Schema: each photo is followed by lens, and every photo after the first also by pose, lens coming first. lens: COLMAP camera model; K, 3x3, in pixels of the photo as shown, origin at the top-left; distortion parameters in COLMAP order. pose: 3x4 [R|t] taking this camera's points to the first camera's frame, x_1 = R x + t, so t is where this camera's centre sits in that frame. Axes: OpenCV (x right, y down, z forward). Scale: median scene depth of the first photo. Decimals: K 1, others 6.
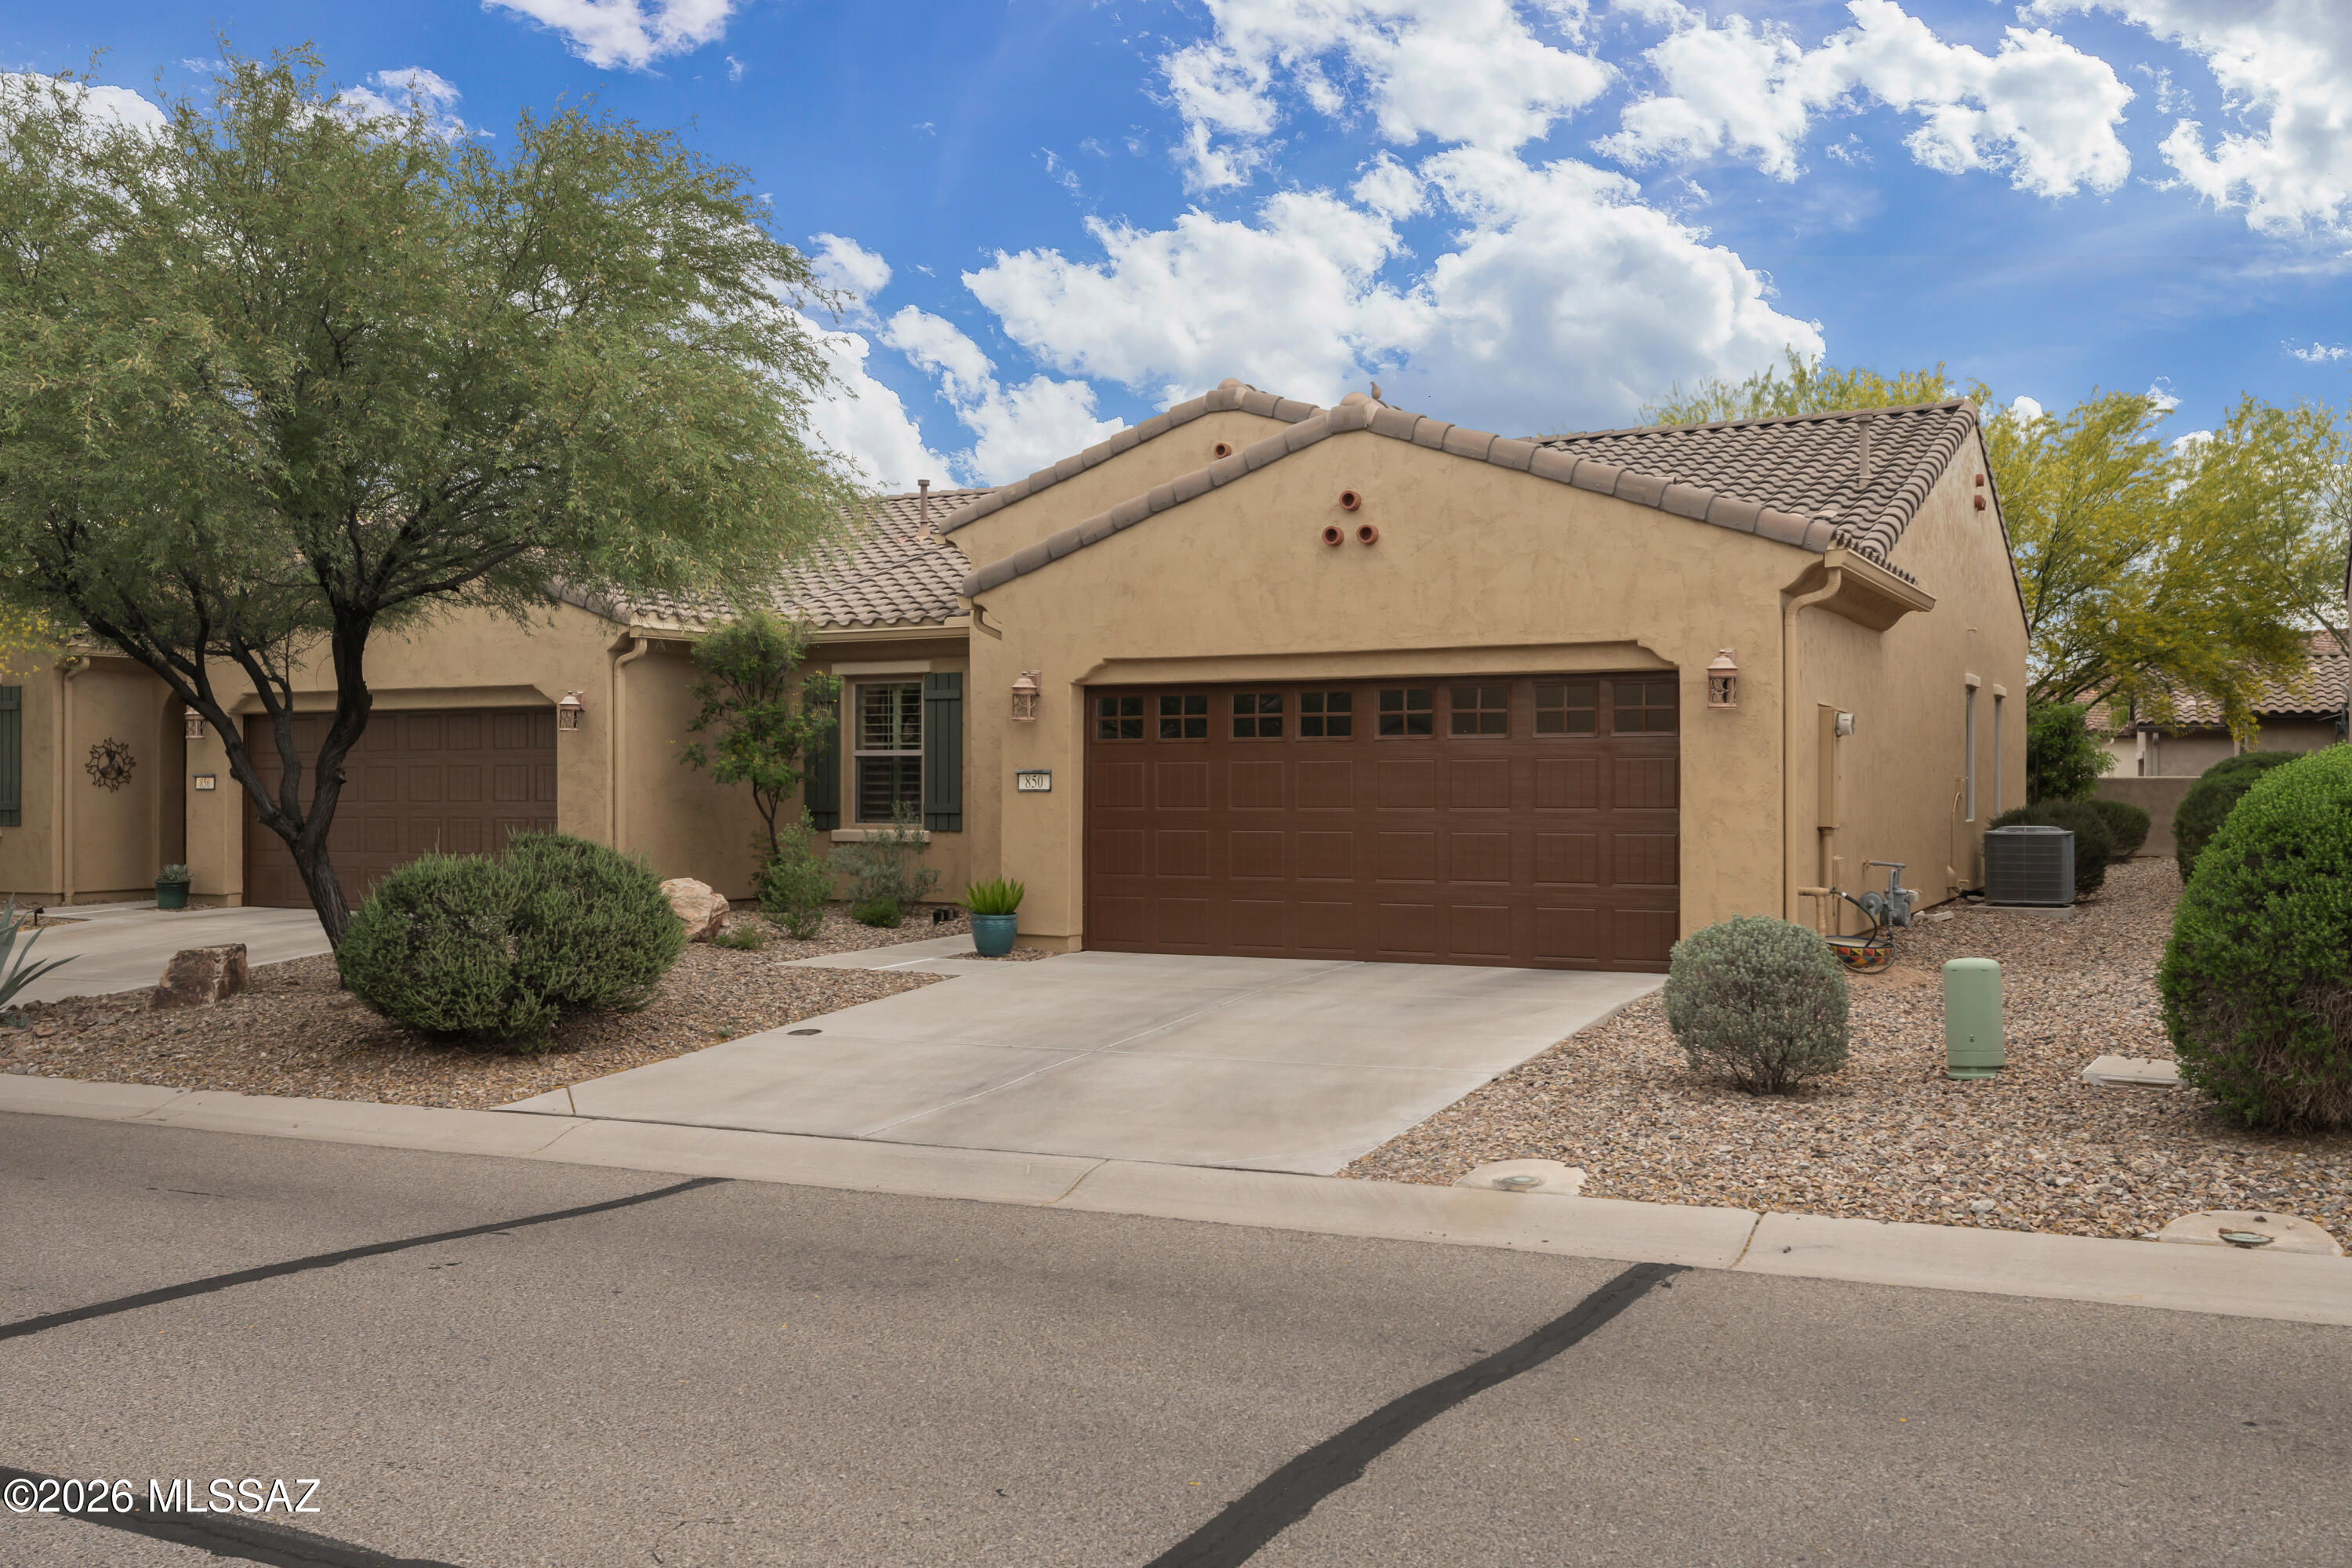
lens RADIAL K [[2111.3, 0, 1181.6], [0, 2111.3, 792.0], [0, 0, 1]] dist [0.101327, 0.006022]
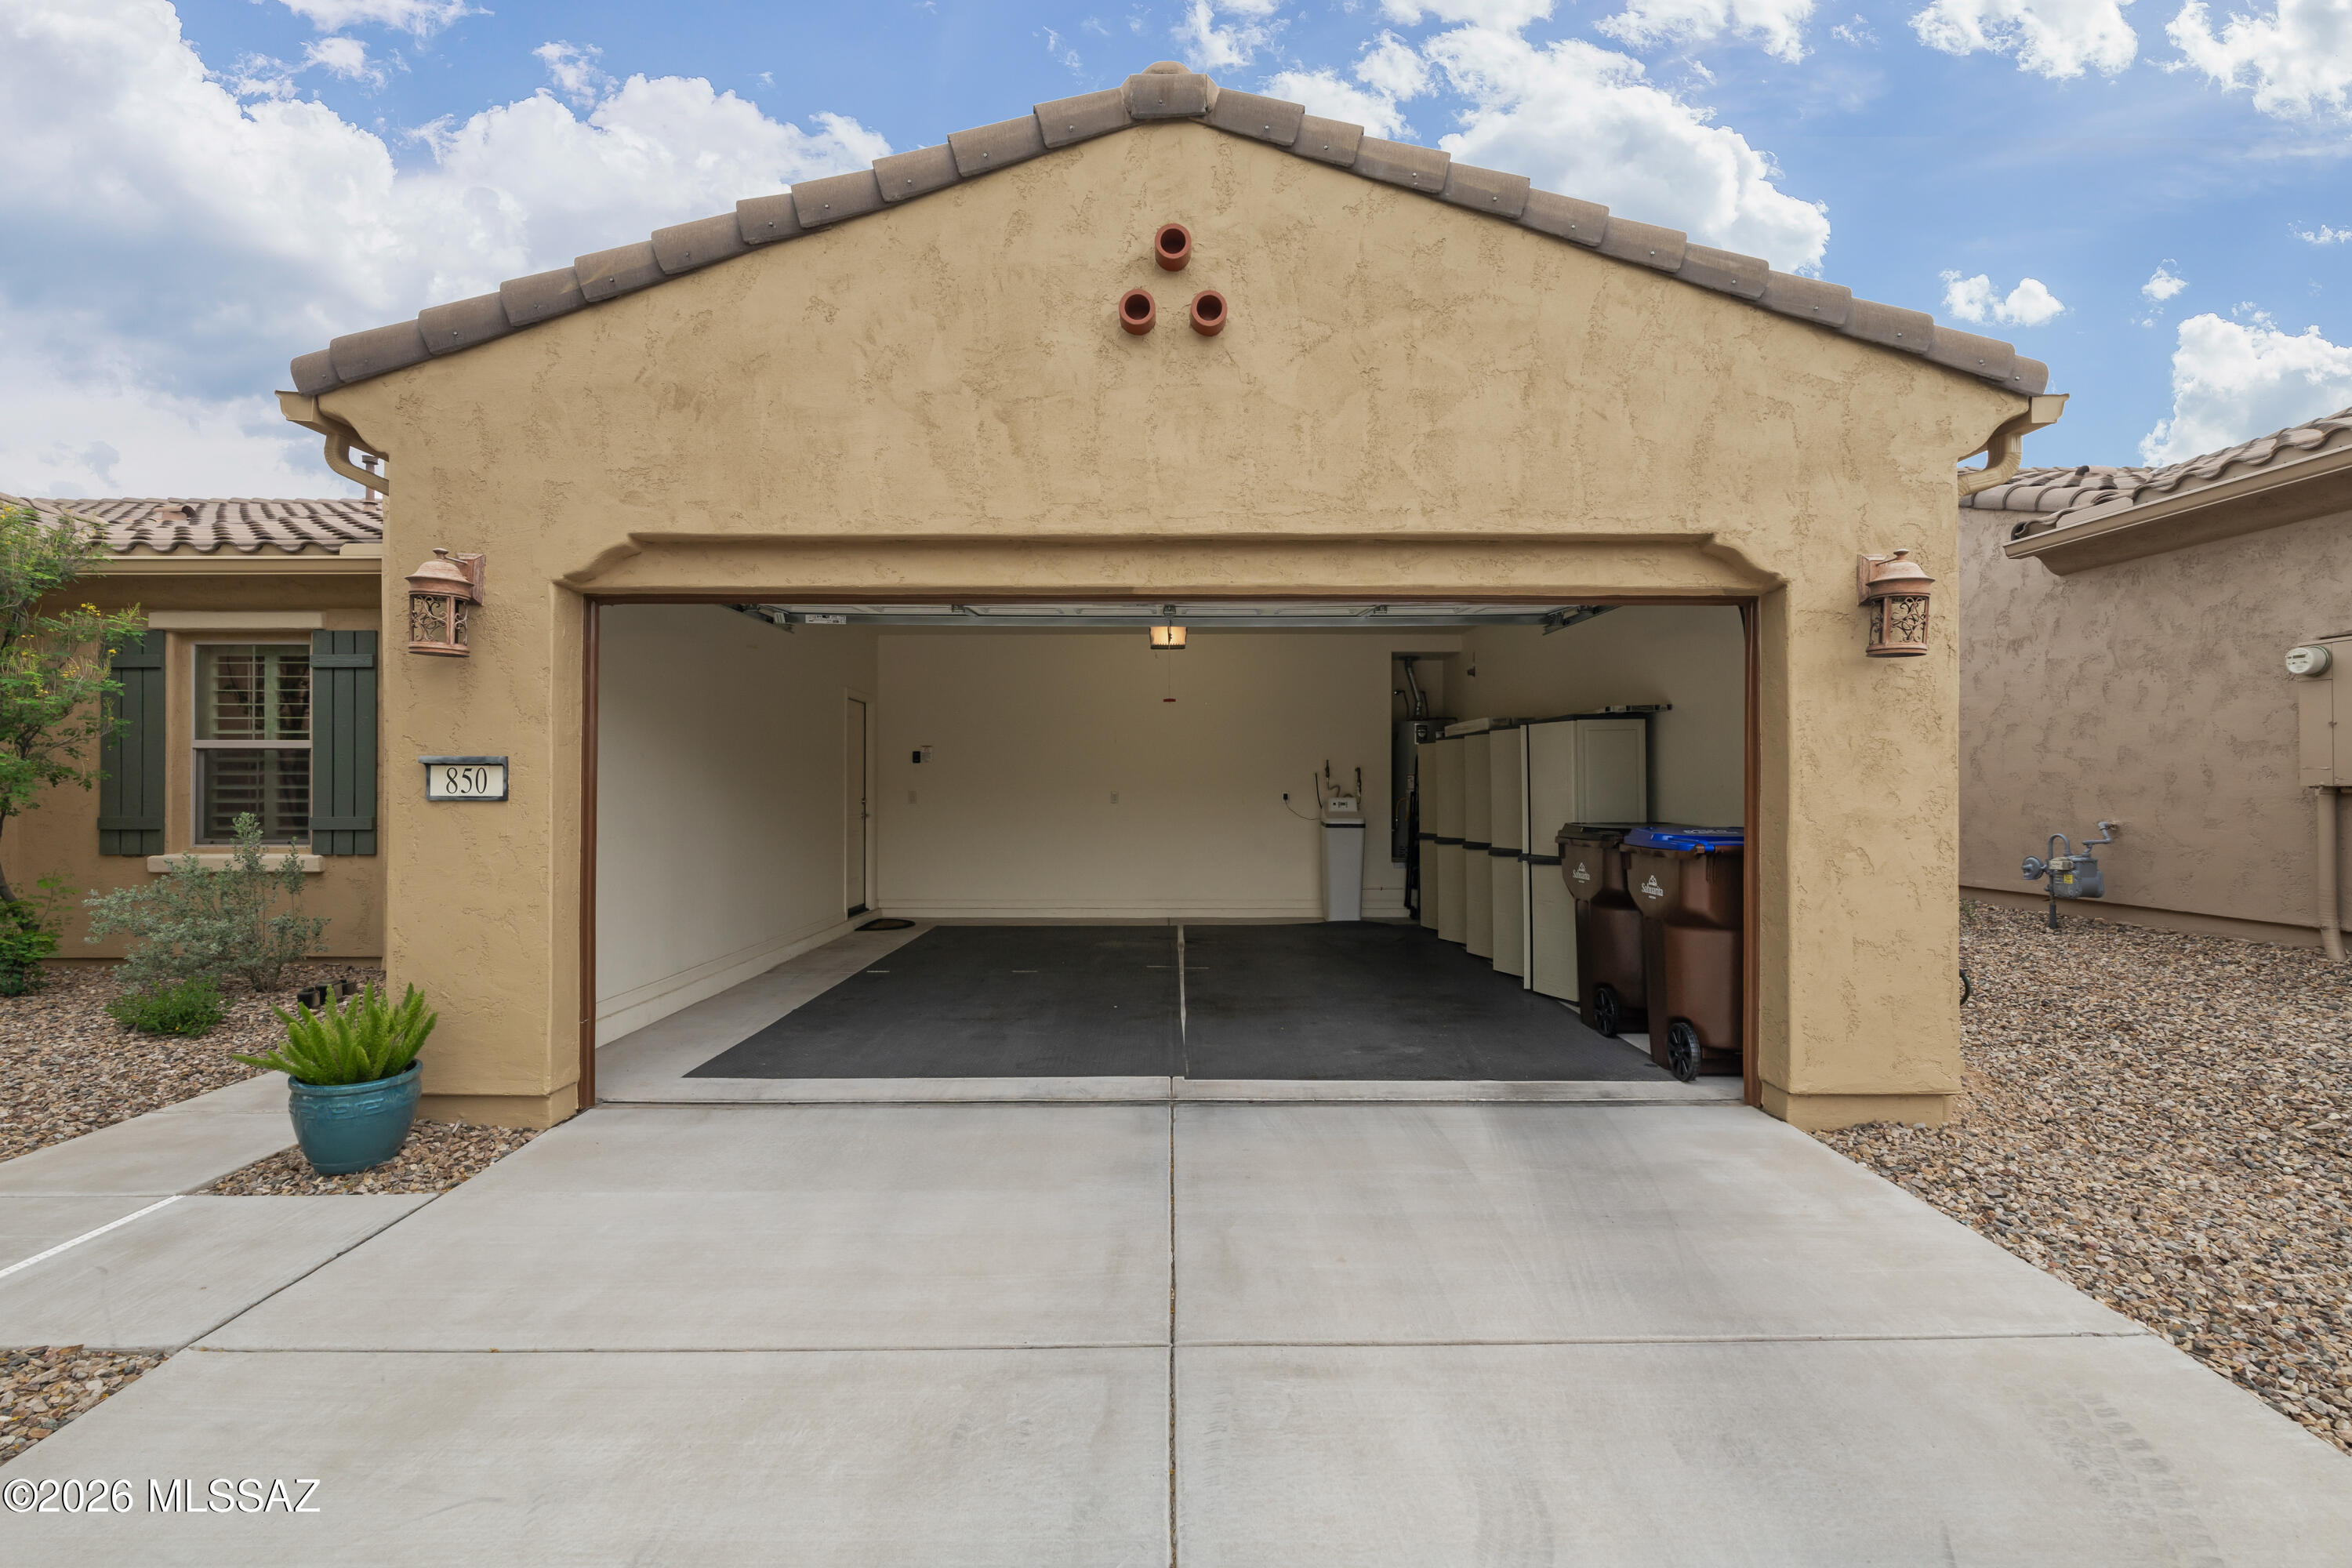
lens RADIAL K [[1052.5, 0, 1181.0], [0, 1052.5, 792.7], [0, 0, 1]] dist [-0.003956, 0.000097]
pose [[0.885051, 0.002060, 0.465490, -0.037467], [0.000048, 0.999990, -0.004515, -0.000937], [-0.465494, 0.004018, 0.885042, 0.724689]]
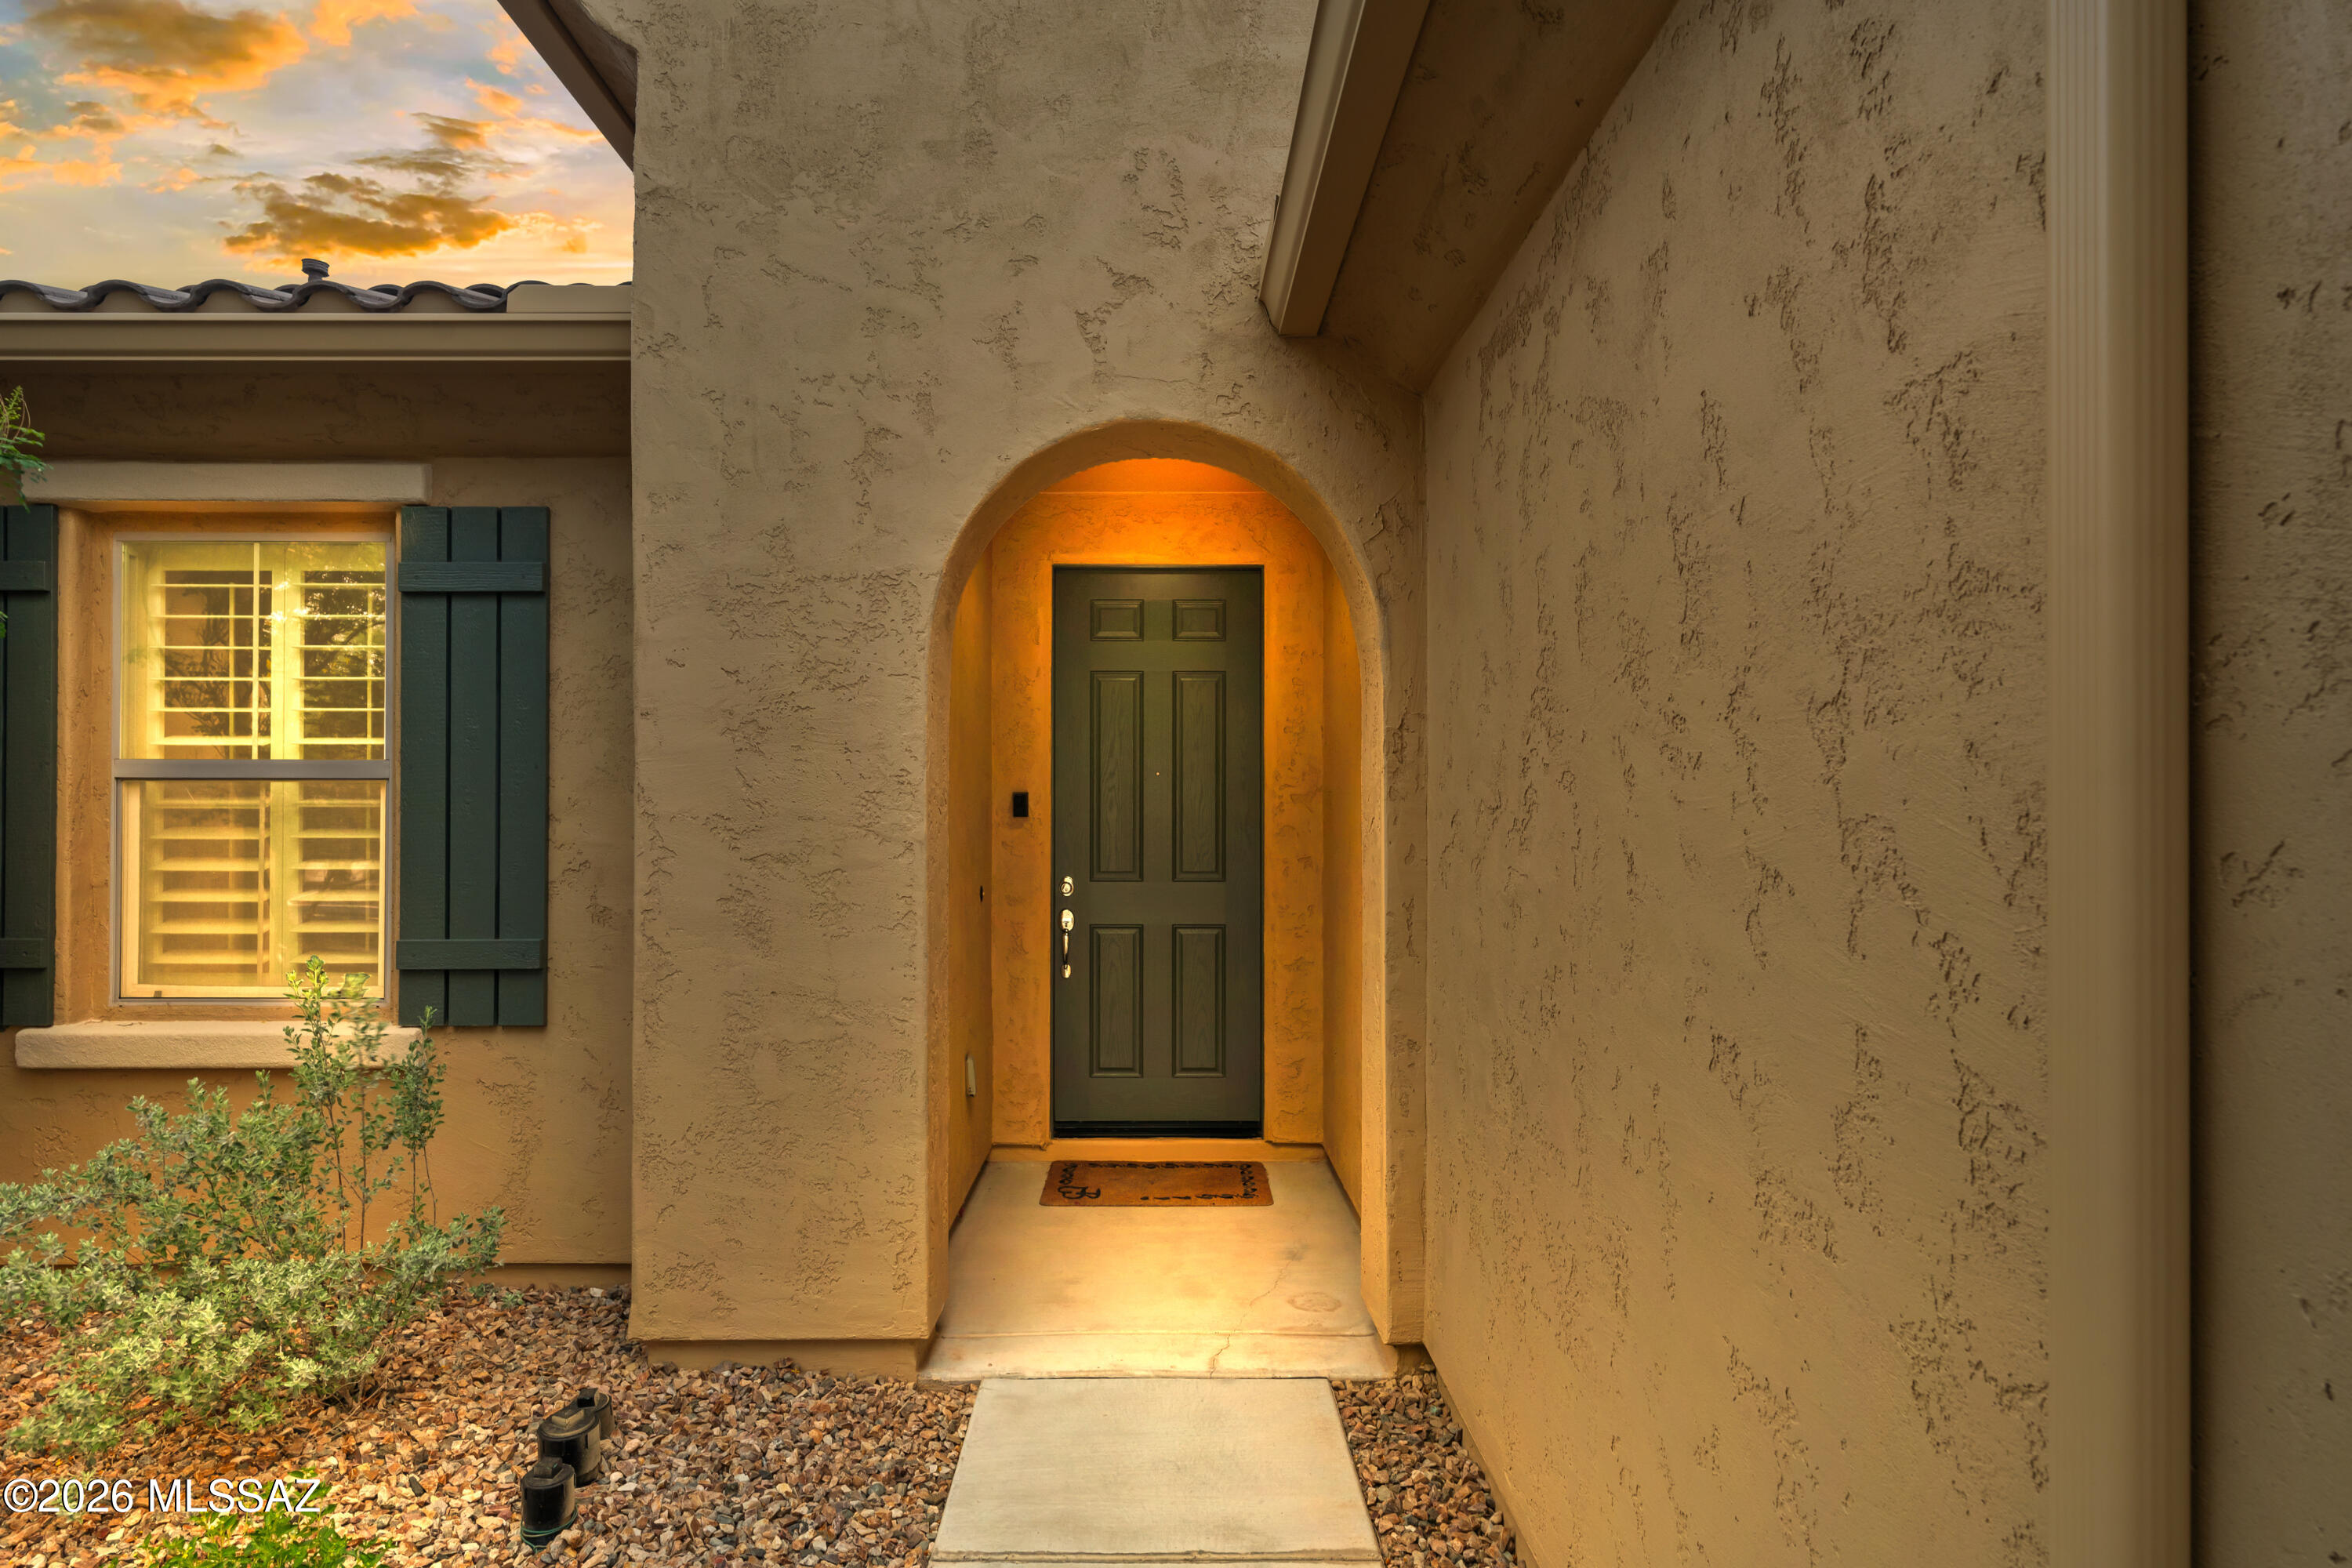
lens RADIAL K [[1356.9, 0, 1173.5], [0, 1356.9, 803.5], [0, 0, 1]] dist [-0.000927, -0.000251]
pose [[0.882374, 0.001452, 0.470547, -0.149776], [-0.001001, 0.999999, -0.001208, -0.017597], [-0.470548, 0.000595, 0.882374, 1.007980]]
